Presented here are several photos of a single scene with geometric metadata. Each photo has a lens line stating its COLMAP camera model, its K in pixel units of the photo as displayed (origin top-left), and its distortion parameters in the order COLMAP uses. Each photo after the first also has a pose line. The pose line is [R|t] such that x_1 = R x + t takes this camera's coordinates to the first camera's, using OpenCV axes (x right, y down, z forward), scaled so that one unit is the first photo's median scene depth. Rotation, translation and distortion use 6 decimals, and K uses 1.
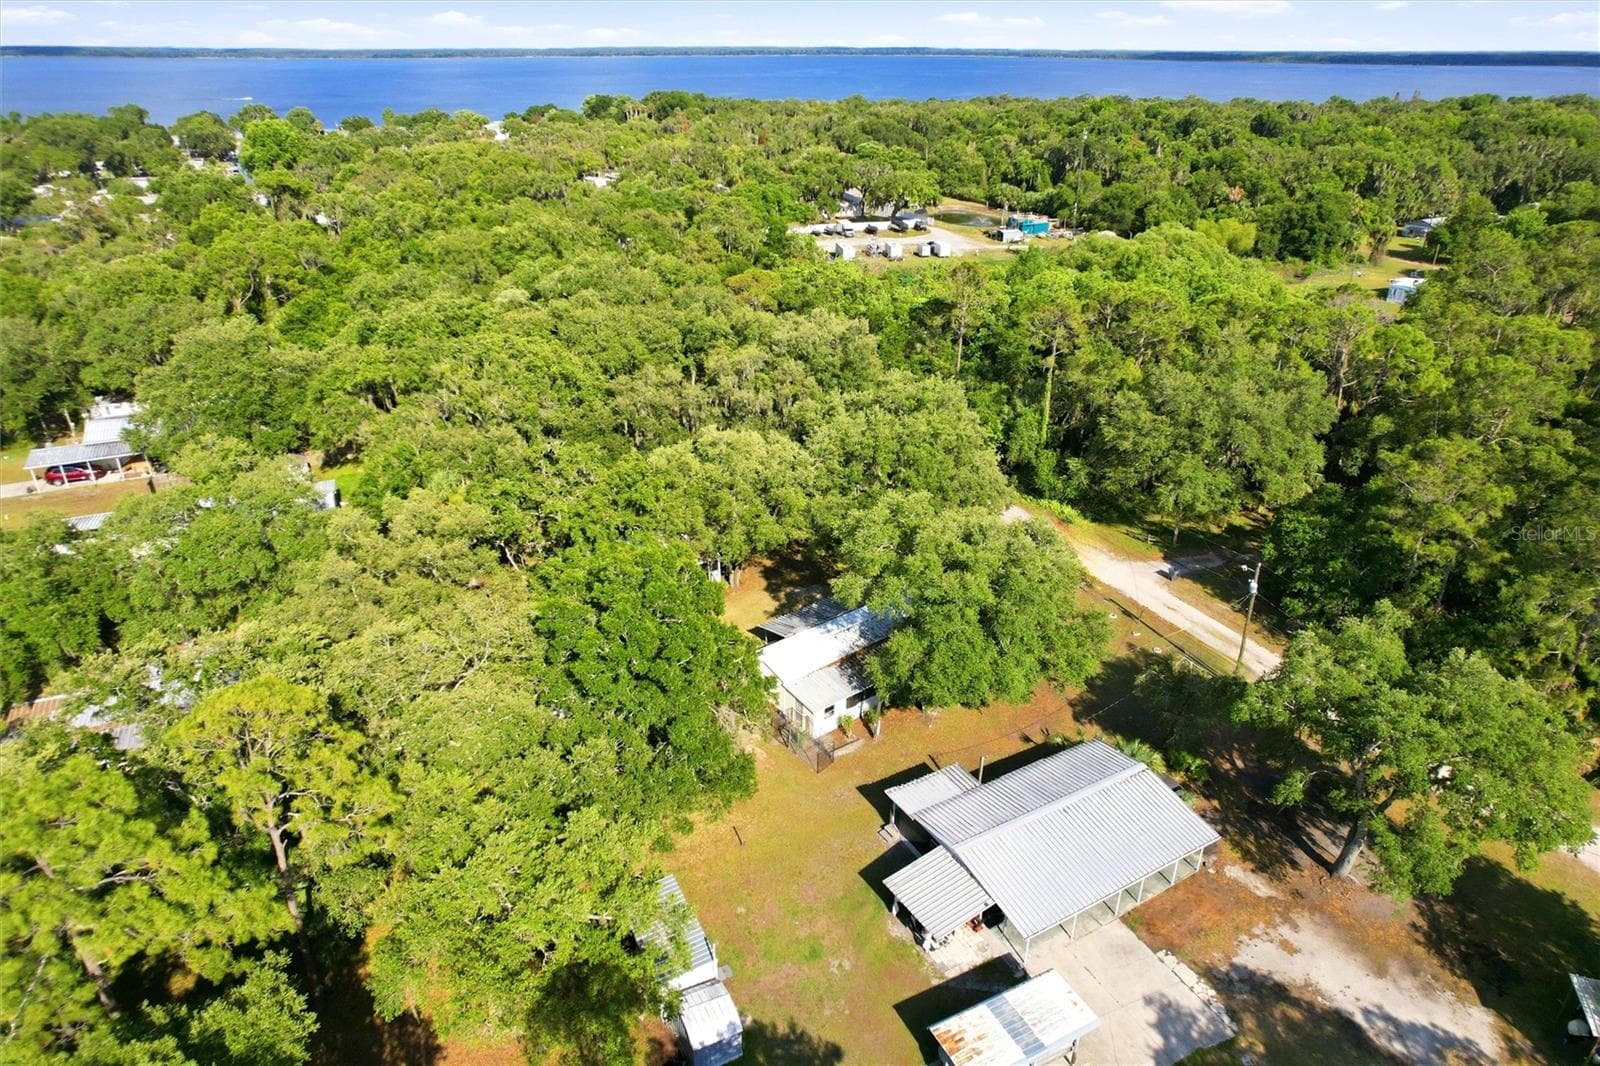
lens RADIAL K [[1075.8, 0, 800.0], [0, 1075.8, 533.0], [0, 0, 1]] dist [-0.083151, 0.084762]
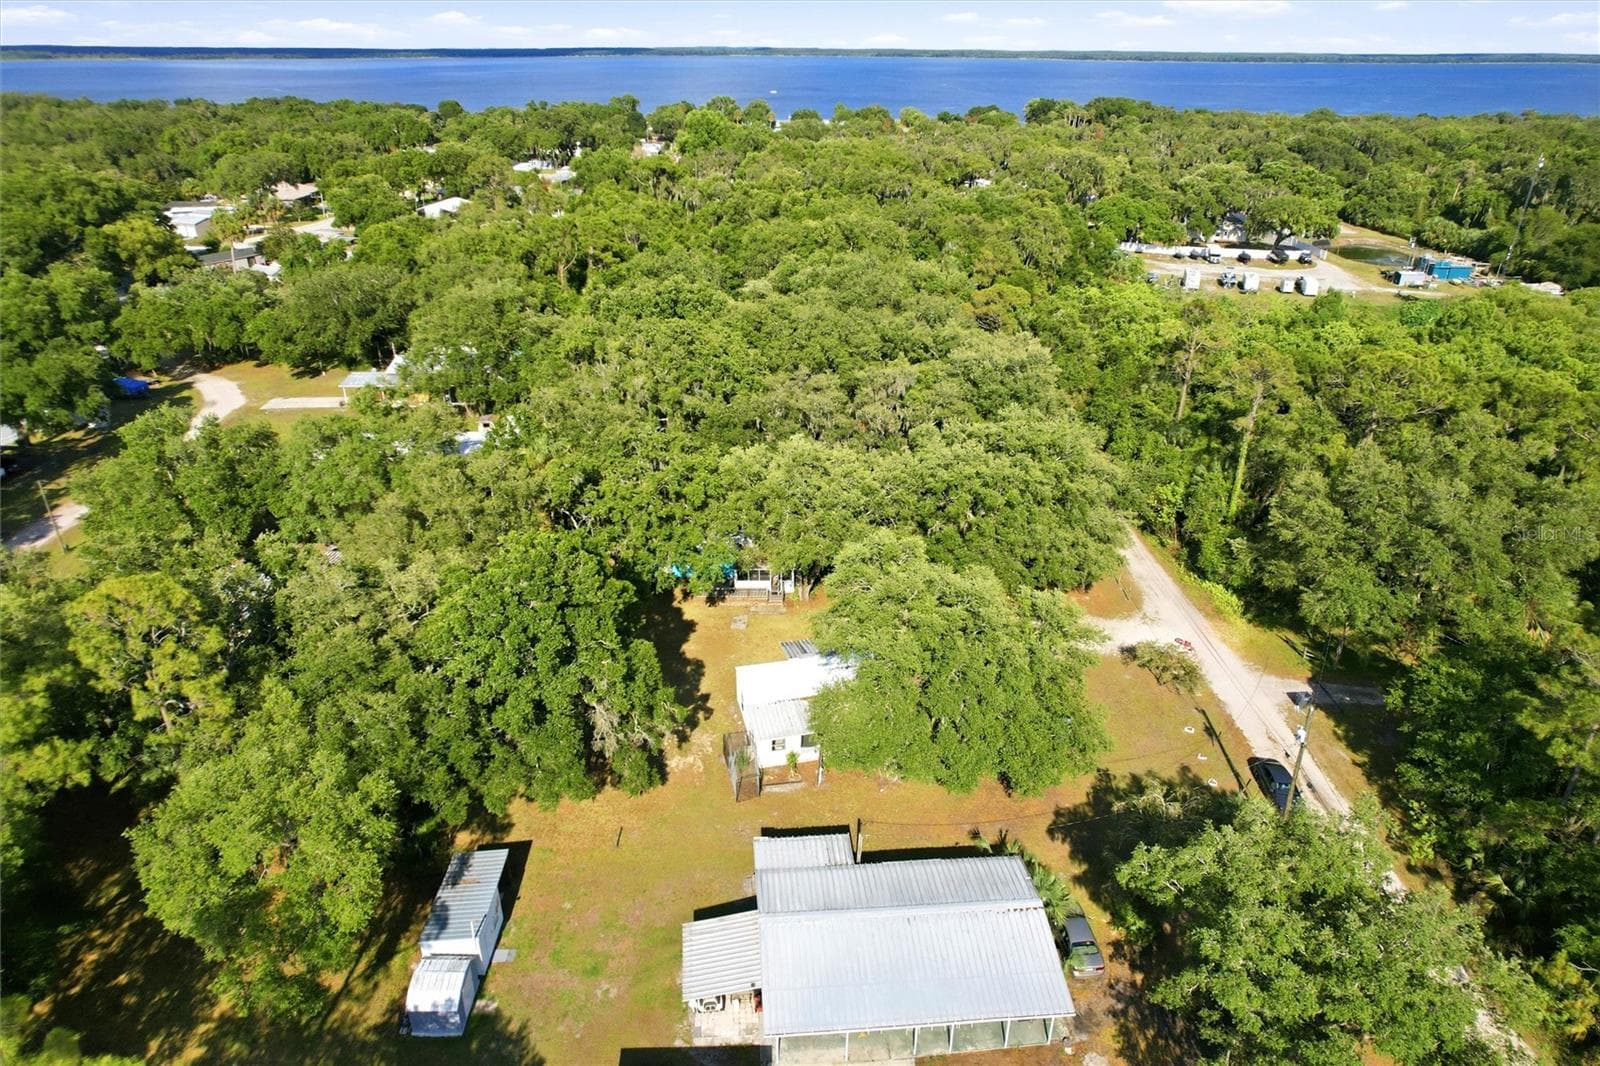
lens RADIAL K [[1075.8, 0, 800.0], [0, 1075.8, 533.0], [0, 0, 1]] dist [-0.083151, 0.084762]
pose [[0.895392, 0.187518, -0.403869, 0.158347], [-0.188358, 0.981363, 0.038053, -0.023276], [0.403477, 0.042000, 0.914025, 0.051378]]
